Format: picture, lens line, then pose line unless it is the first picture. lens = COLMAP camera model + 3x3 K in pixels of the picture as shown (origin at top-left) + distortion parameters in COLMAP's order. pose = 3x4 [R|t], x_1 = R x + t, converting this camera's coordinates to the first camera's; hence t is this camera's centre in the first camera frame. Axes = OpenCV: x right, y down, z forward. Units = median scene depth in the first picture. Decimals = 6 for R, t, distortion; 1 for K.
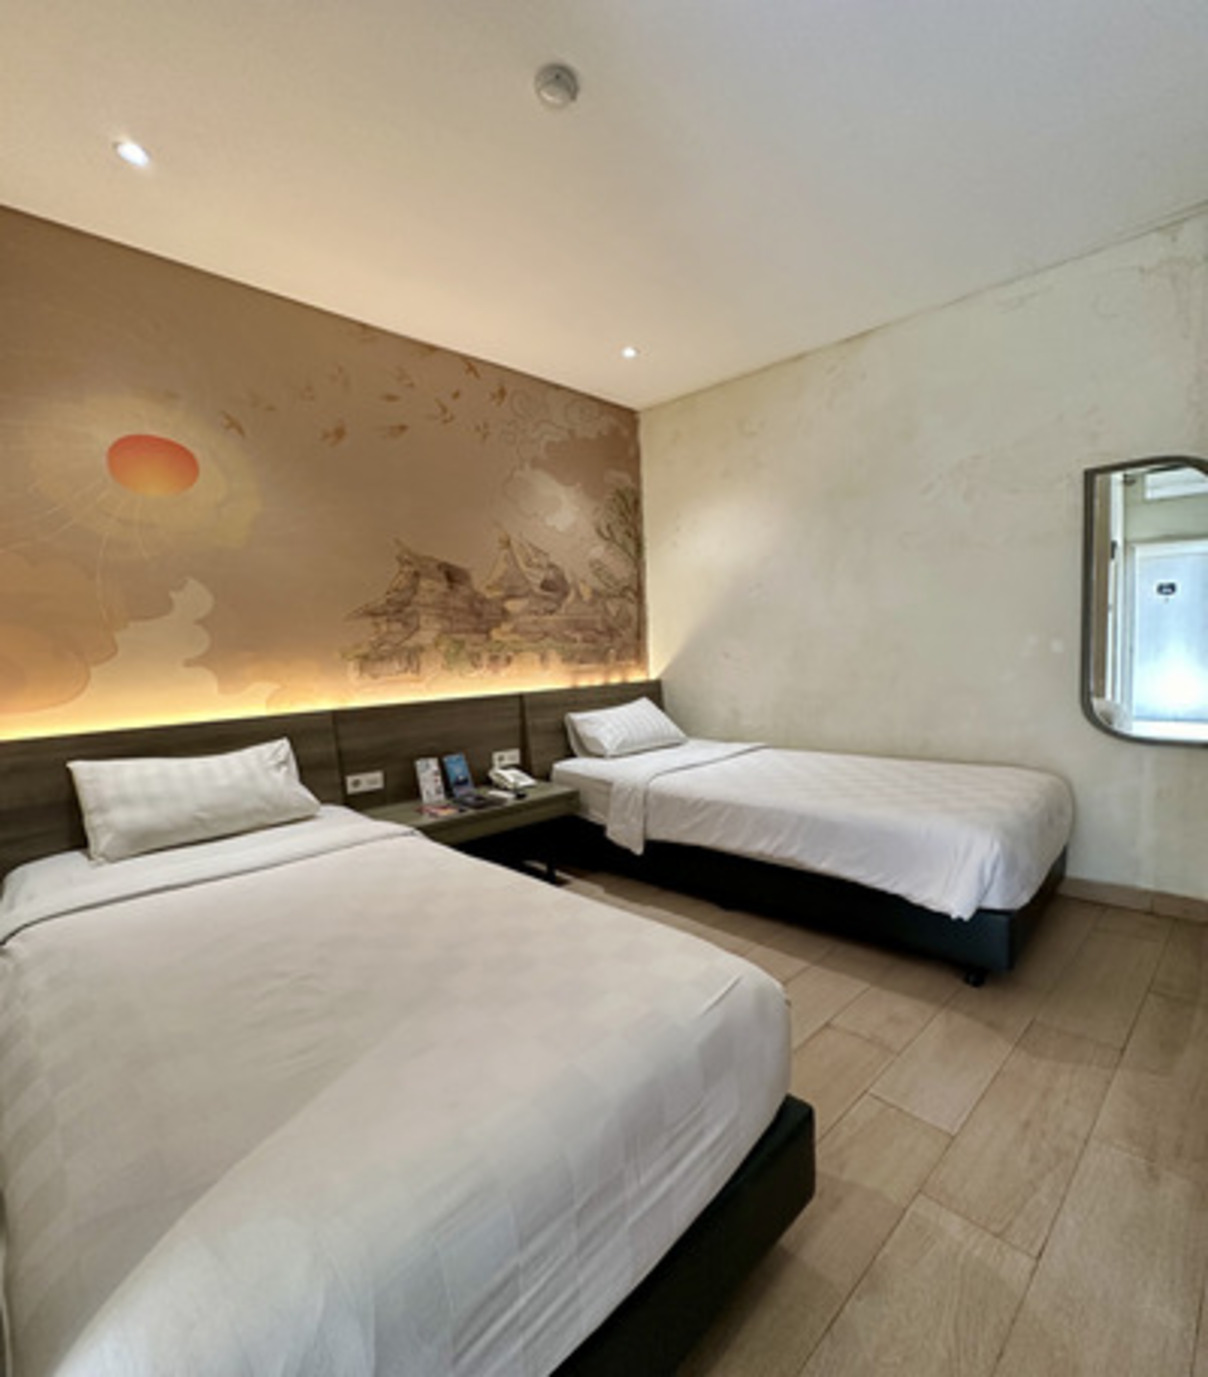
lens RADIAL K [[643.3, 0, 604.0], [0, 643.3, 688.5], [0, 0, 1]] dist [0.002298, 0.000808]
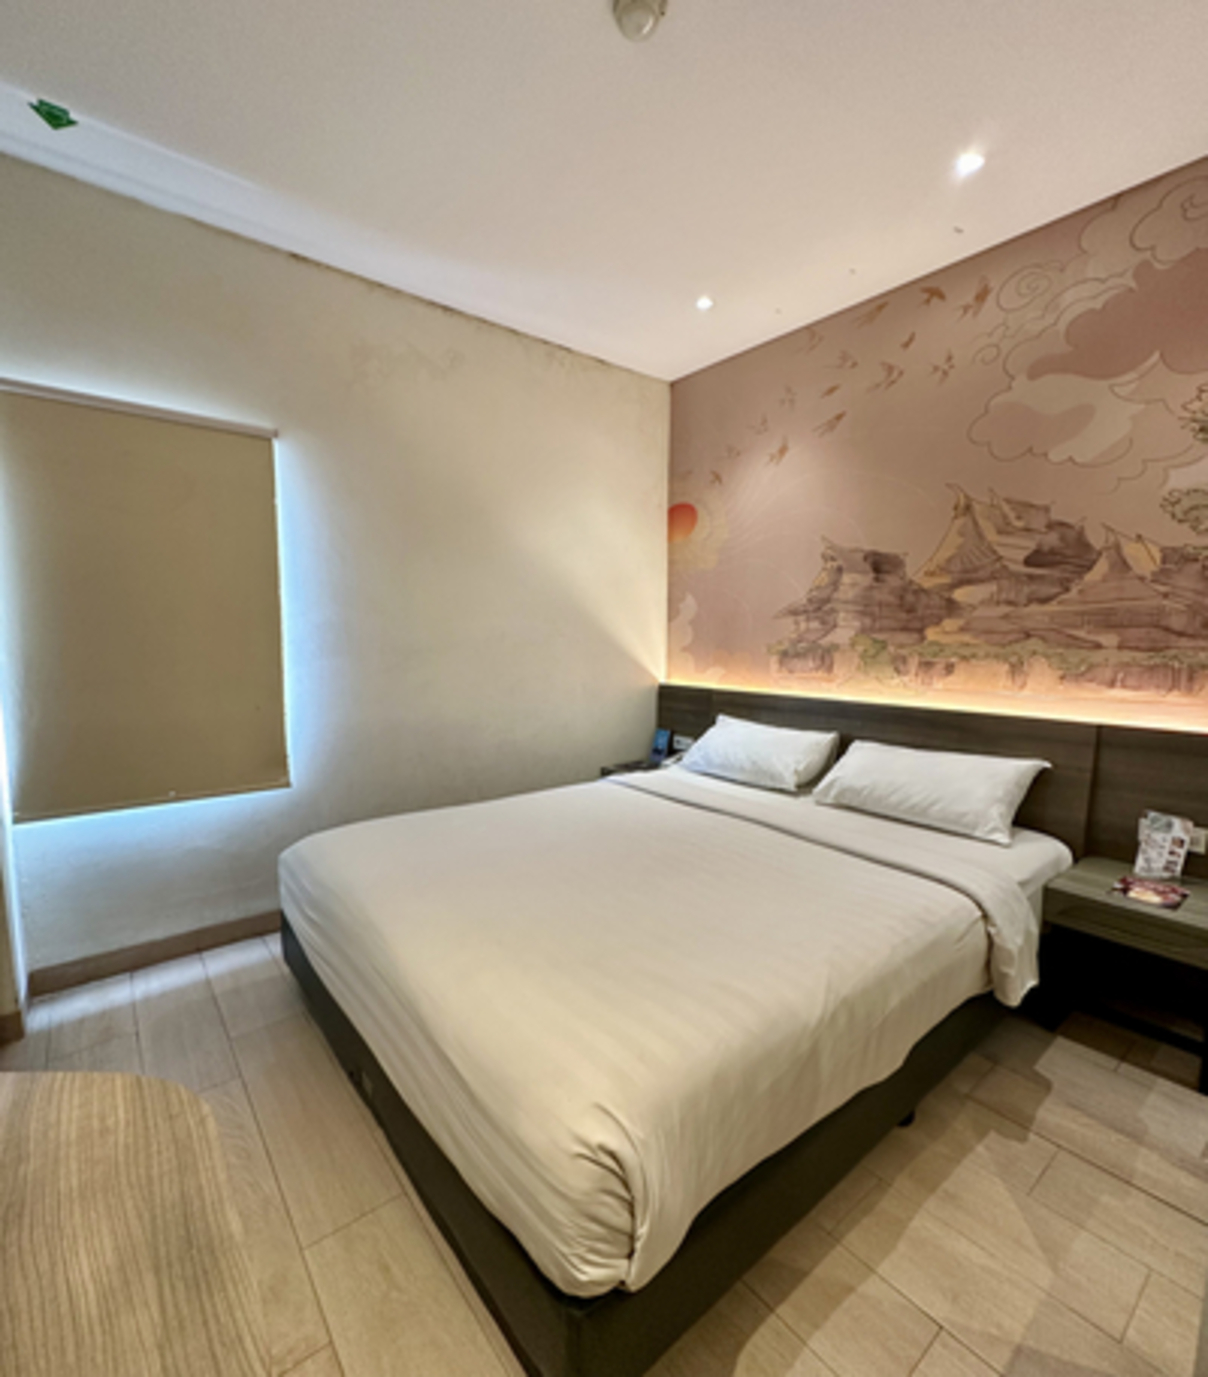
lens RADIAL K [[643.3, 0, 604.0], [0, 643.3, 688.5], [0, 0, 1]] dist [0.002298, 0.000808]
pose [[-0.083620, 0.121865, -0.989018, 0.670388], [-0.058733, 0.990166, 0.126973, -0.098780], [0.994765, 0.068706, -0.075641, 0.704026]]
